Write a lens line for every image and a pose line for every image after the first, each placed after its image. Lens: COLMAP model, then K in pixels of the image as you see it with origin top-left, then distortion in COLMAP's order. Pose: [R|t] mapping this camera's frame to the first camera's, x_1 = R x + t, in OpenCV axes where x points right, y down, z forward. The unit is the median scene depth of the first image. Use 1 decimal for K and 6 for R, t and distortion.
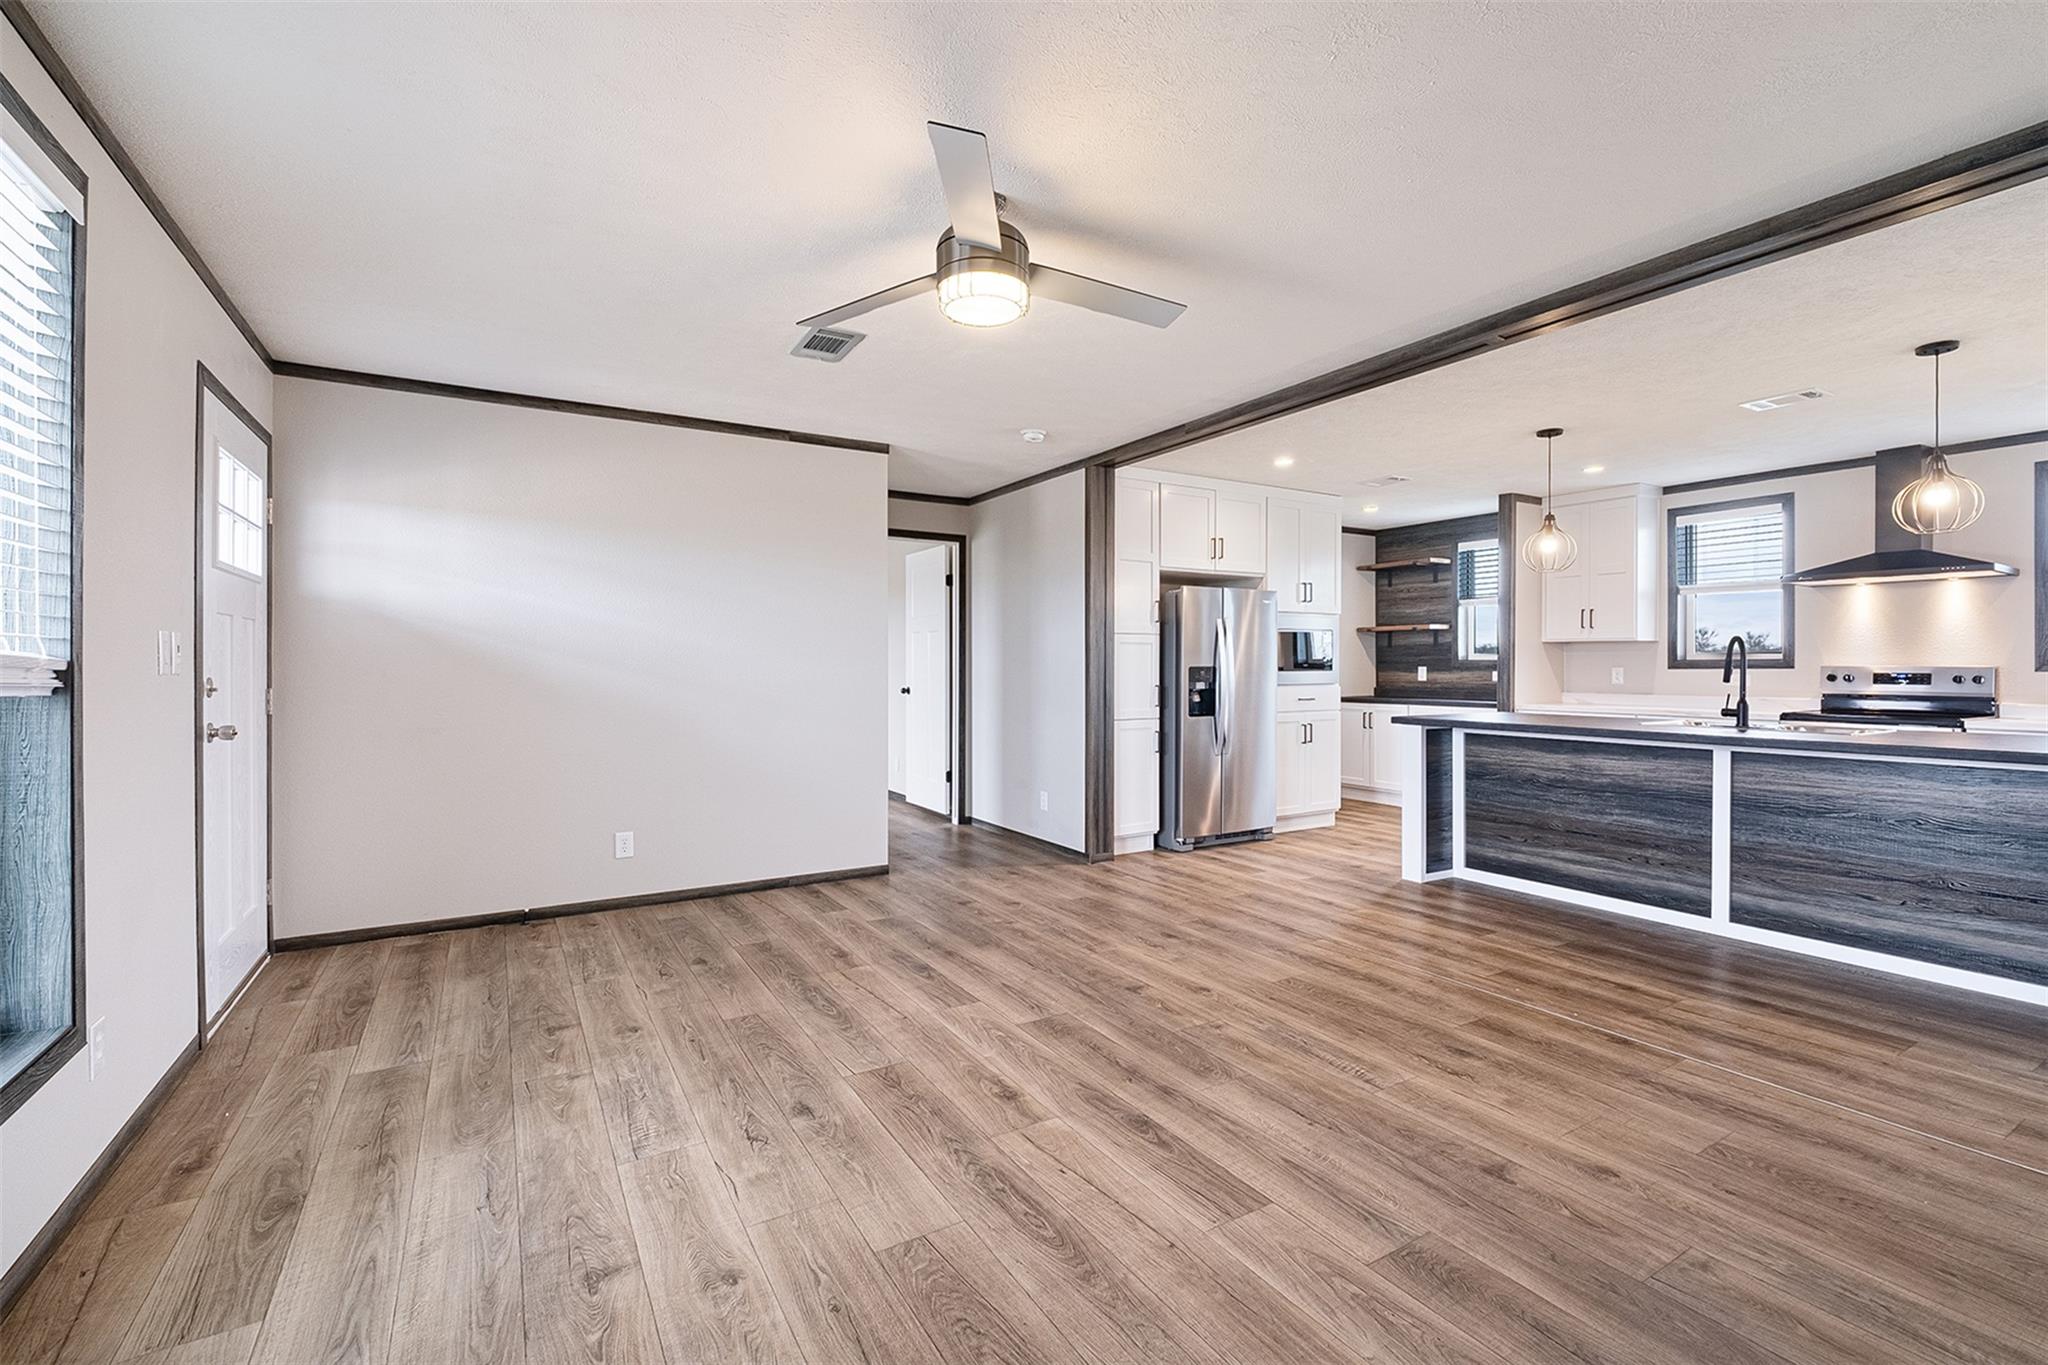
lens RADIAL K [[890.4, 0, 1027.3], [0, 890.4, 664.1], [0, 0, 1]] dist [0.003193, -0.005521]
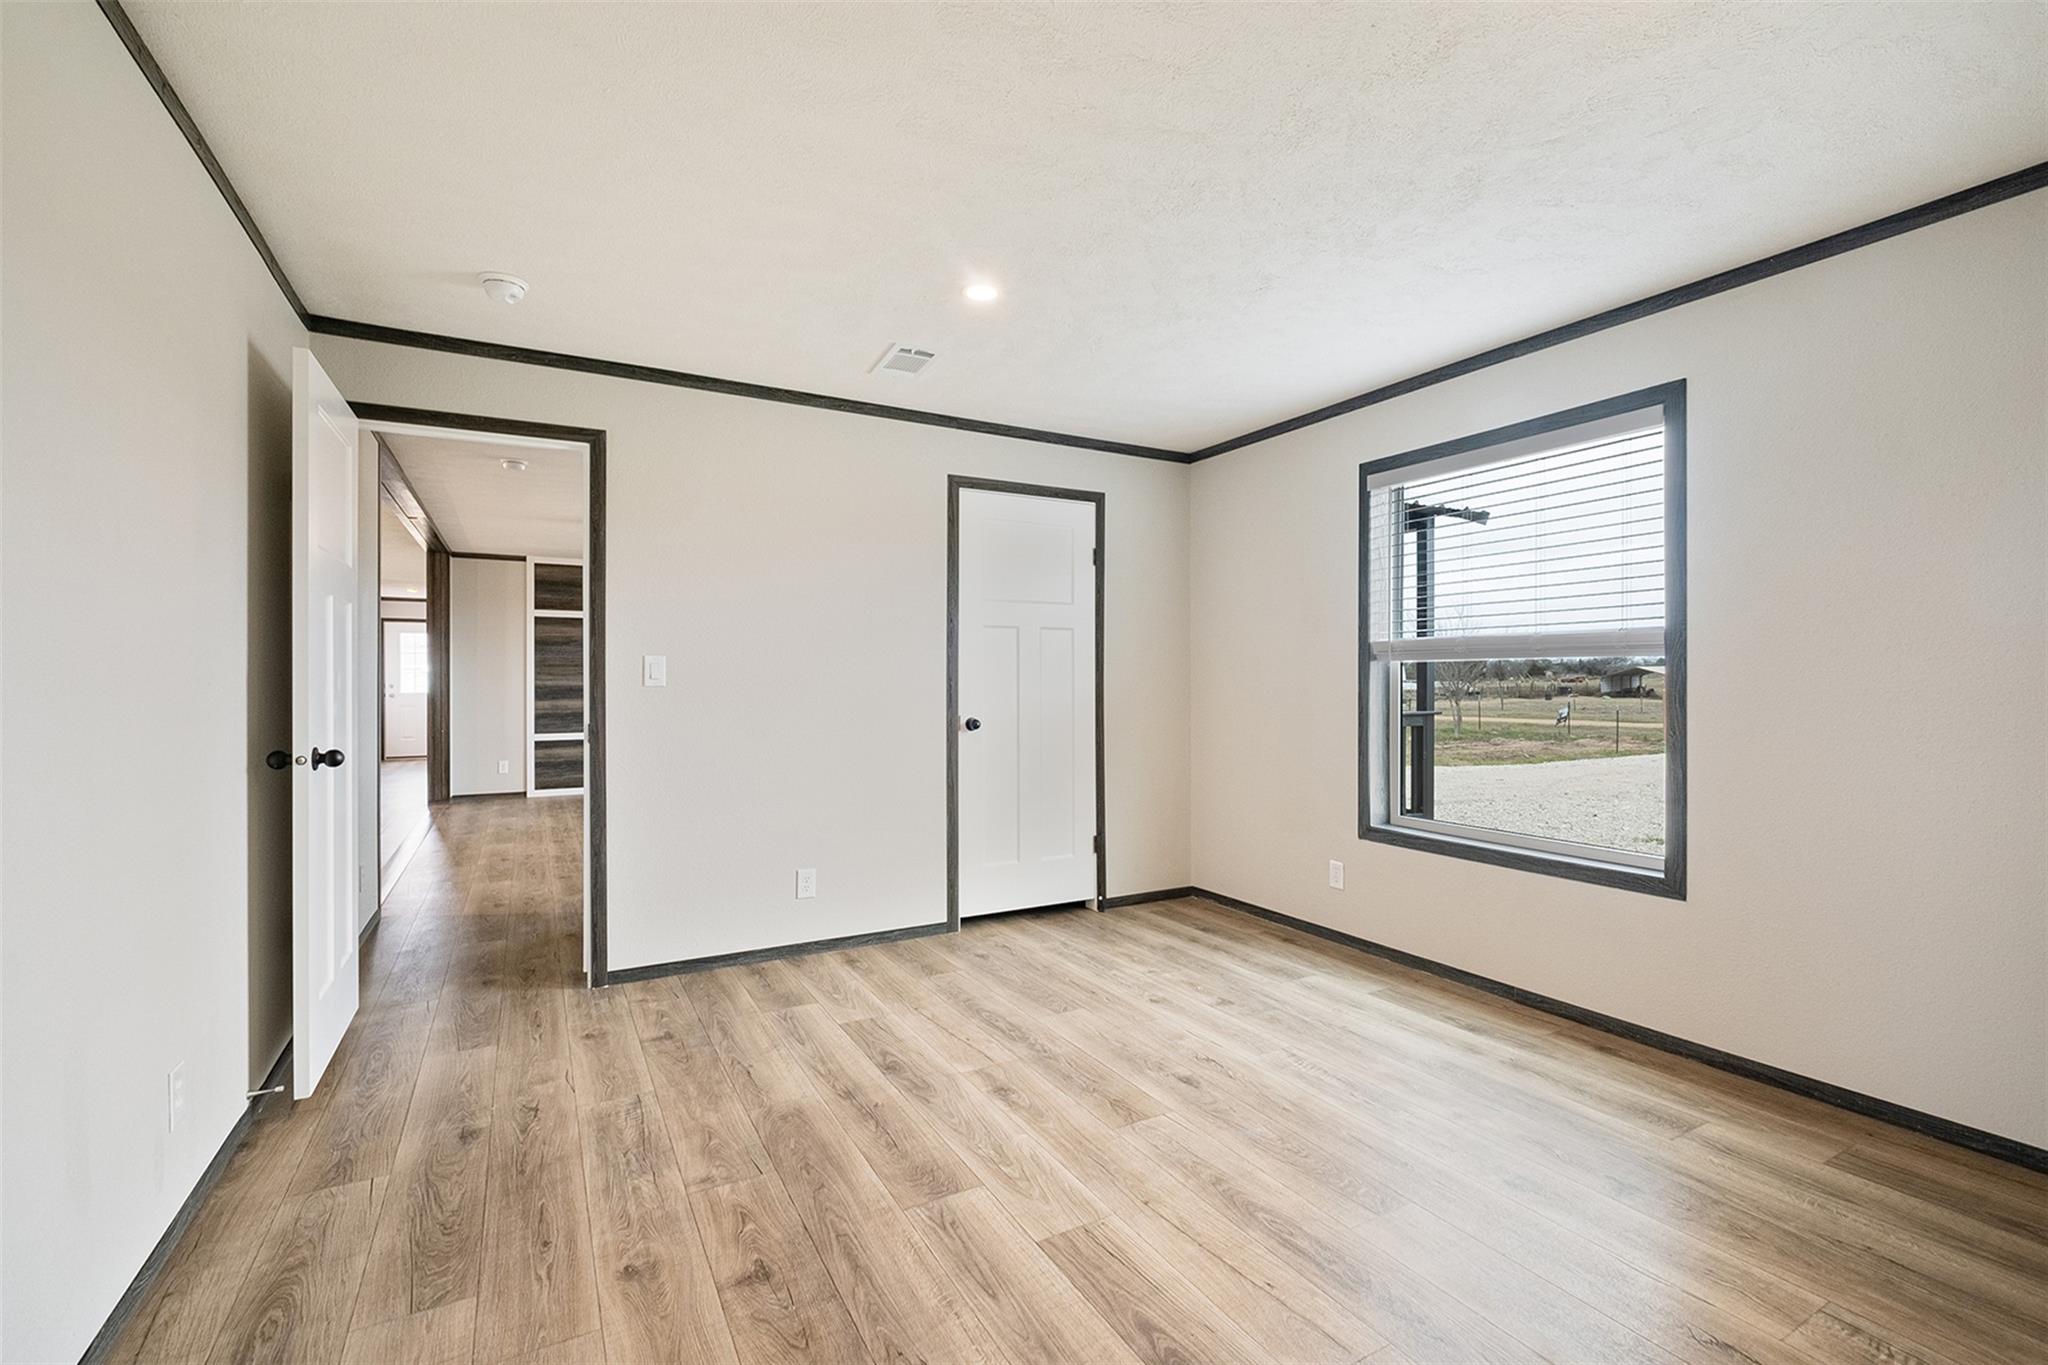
lens RADIAL K [[890.4, 0, 1033.2], [0, 890.4, 678.2], [0, 0, 1]] dist [0.003193, -0.005521]
pose [[-0.999694, 0.001640, 0.024670, -0.057950], [0.001561, 0.999994, -0.003206, 0.001142], [-0.024675, -0.003166, -0.999691, 1.408459]]
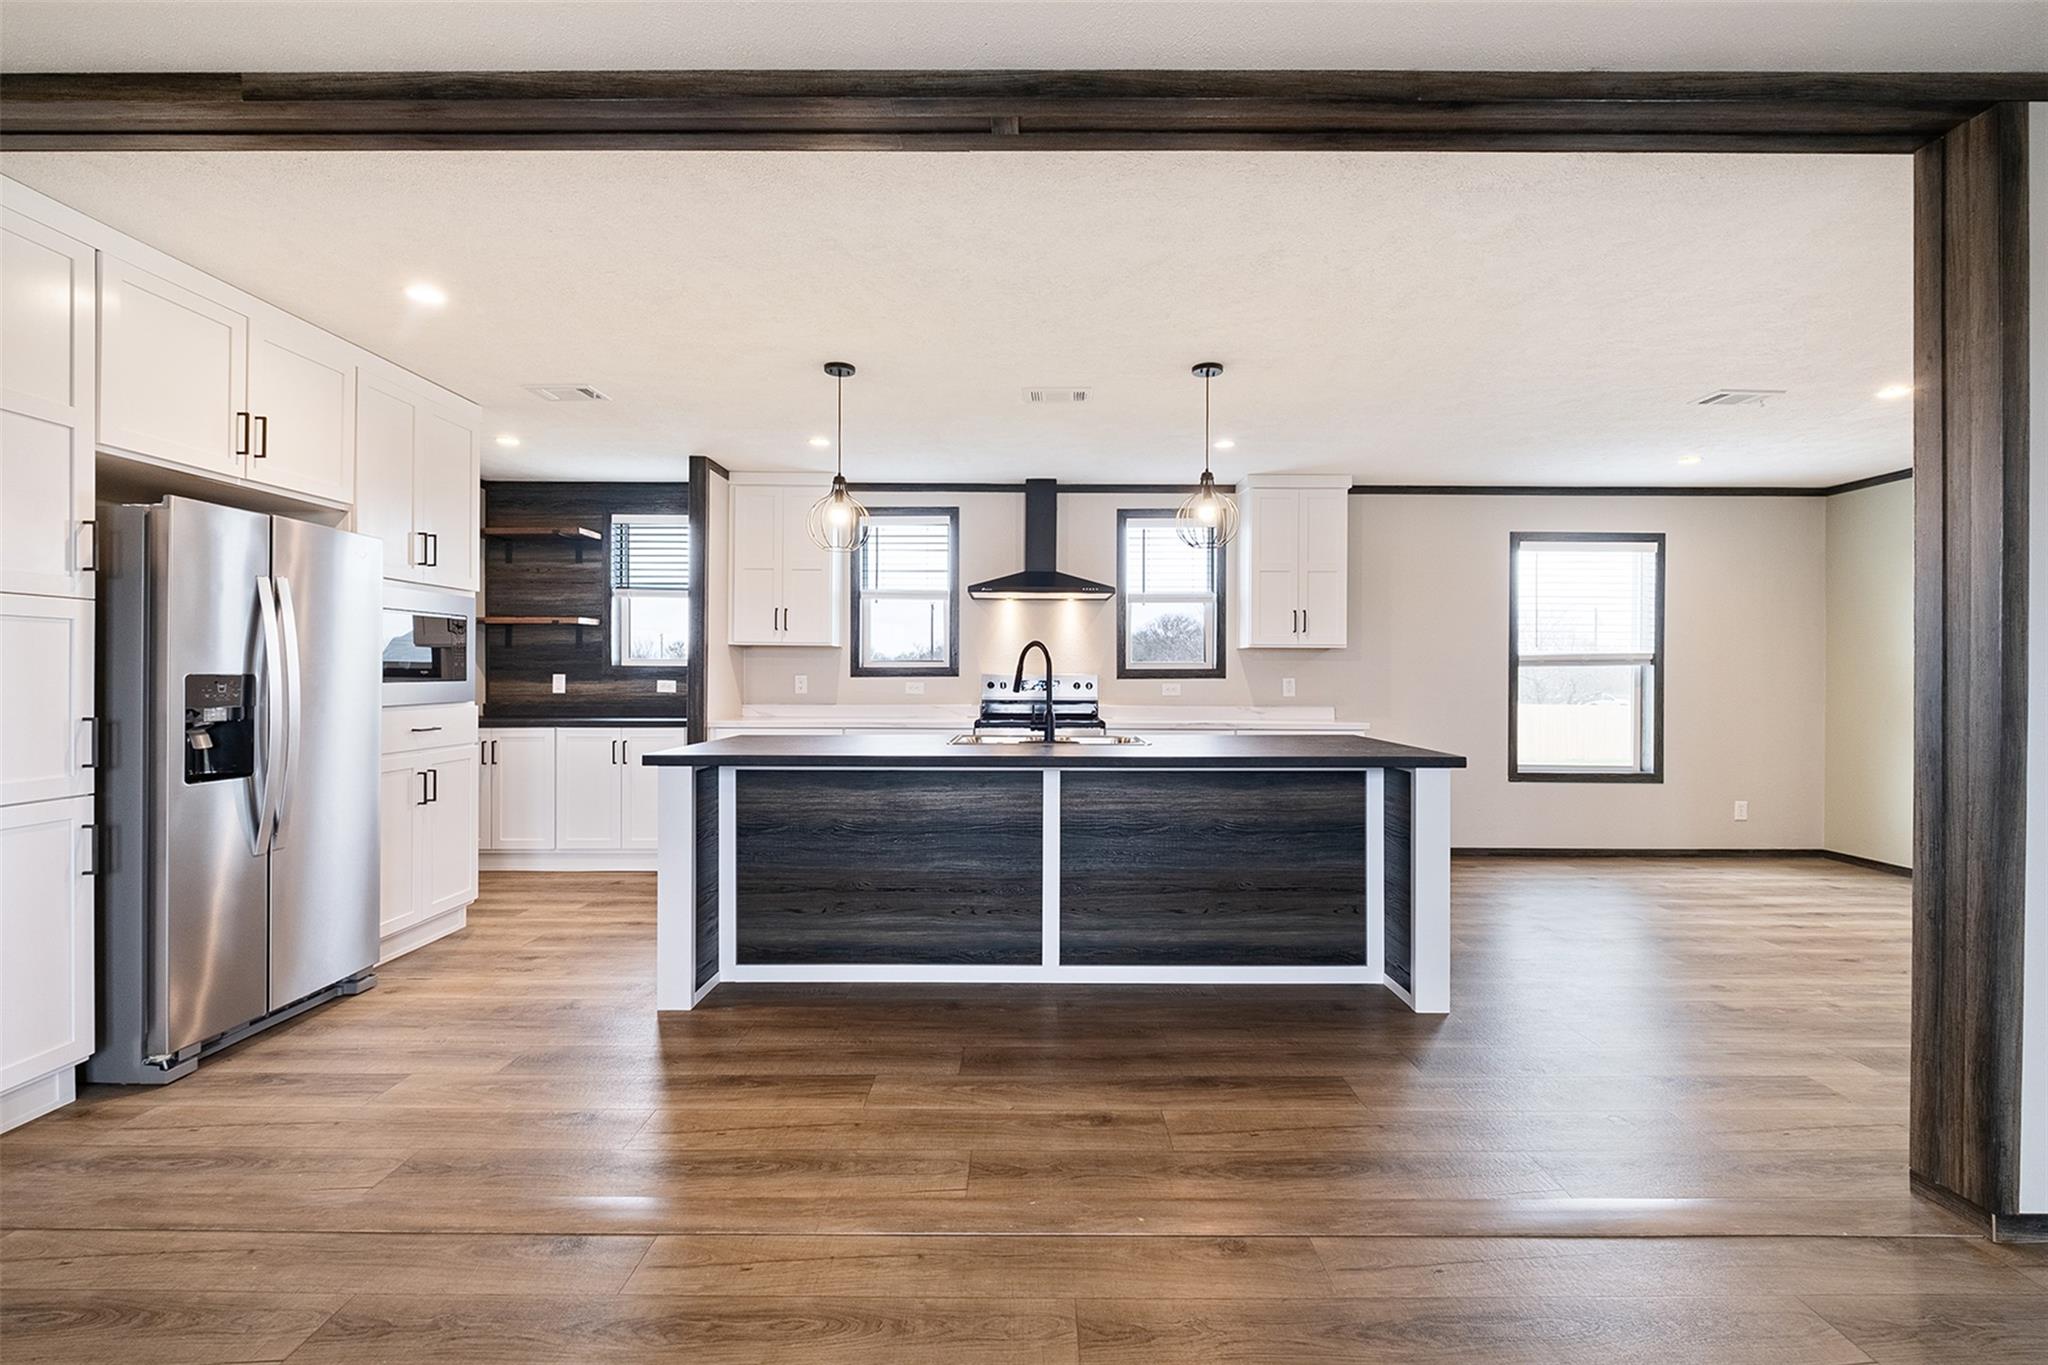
lens RADIAL K [[890.4, 0, 1028.6], [0, 890.4, 668.9], [0, 0, 1]] dist [0.003193, -0.005521]
pose [[0.515016, 0.006190, 0.857158, 0.019354], [-0.003679, 0.999981, -0.005011, 0.001551], [-0.857173, -0.000573, 0.515028, 0.624385]]
